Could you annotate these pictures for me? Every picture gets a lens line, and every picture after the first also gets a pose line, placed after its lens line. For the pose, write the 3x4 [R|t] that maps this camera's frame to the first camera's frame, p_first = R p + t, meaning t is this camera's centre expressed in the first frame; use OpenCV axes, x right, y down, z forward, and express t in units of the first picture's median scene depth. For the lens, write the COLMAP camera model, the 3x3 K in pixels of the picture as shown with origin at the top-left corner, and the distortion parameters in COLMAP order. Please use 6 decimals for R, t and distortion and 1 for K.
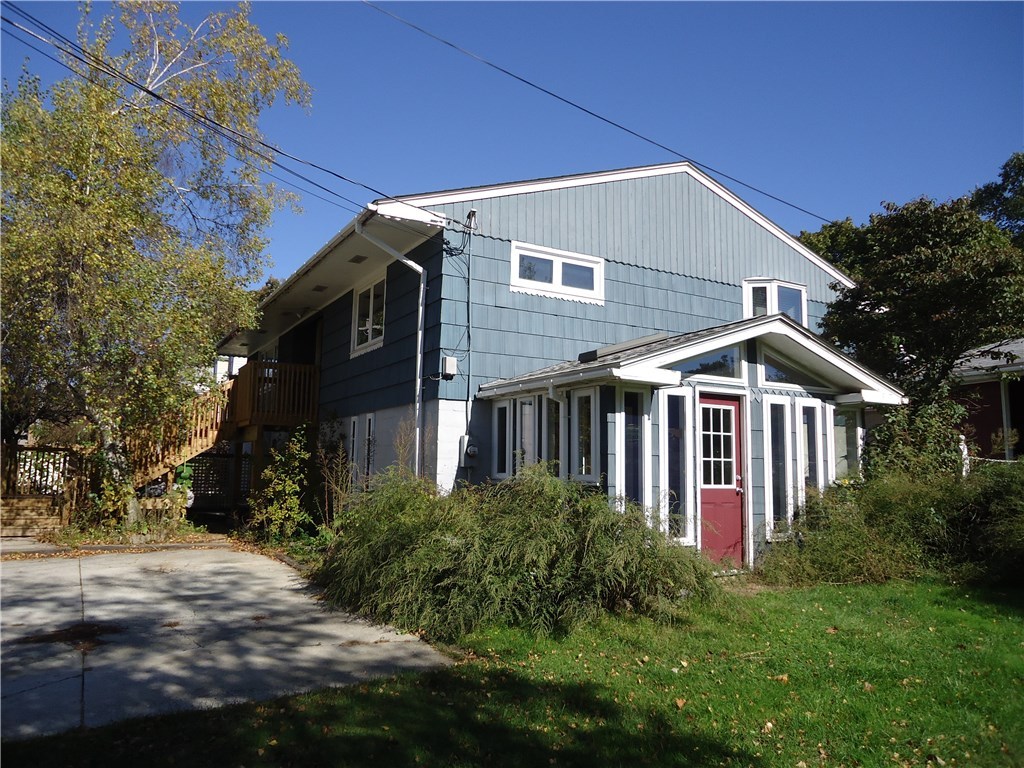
lens RADIAL K [[729.2, 0, 507.4], [0, 729.2, 383.4], [0, 0, 1]] dist [-0.007132, 0.001168]
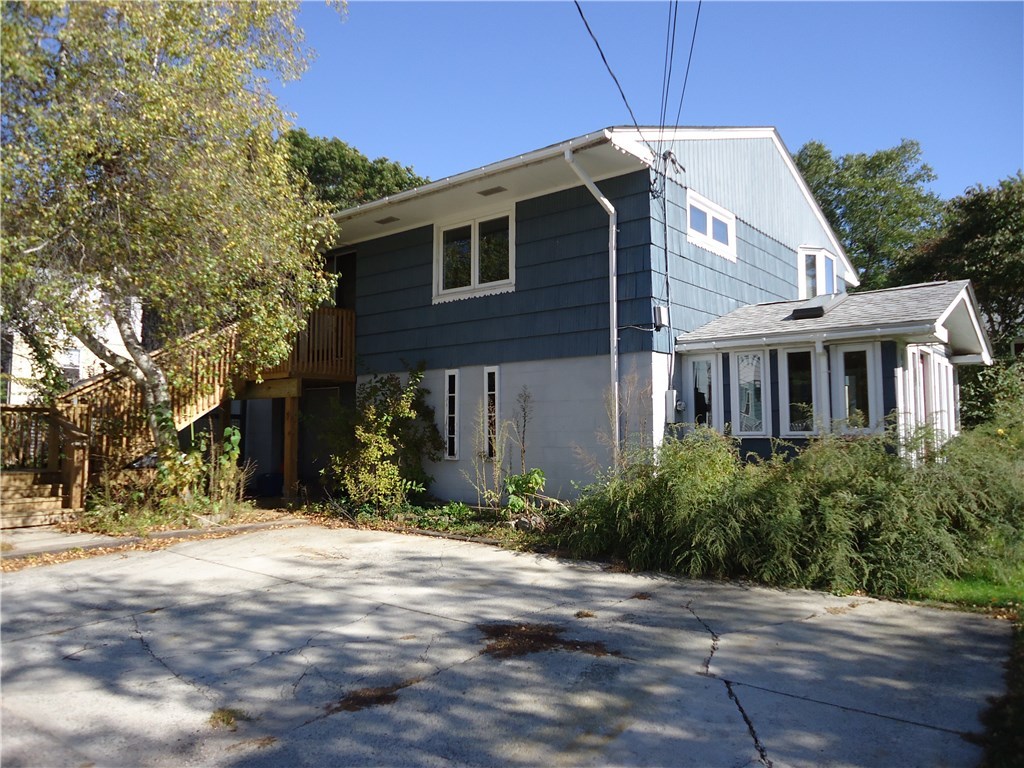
lens RADIAL K [[729.2, 0, 511.3], [0, 729.2, 382.7], [0, 0, 1]] dist [-0.007132, 0.001168]
pose [[0.937117, 0.007354, 0.348939, -0.562088], [-0.025979, 0.998474, 0.048726, 0.019736], [-0.348048, -0.054727, 0.935878, 0.176953]]
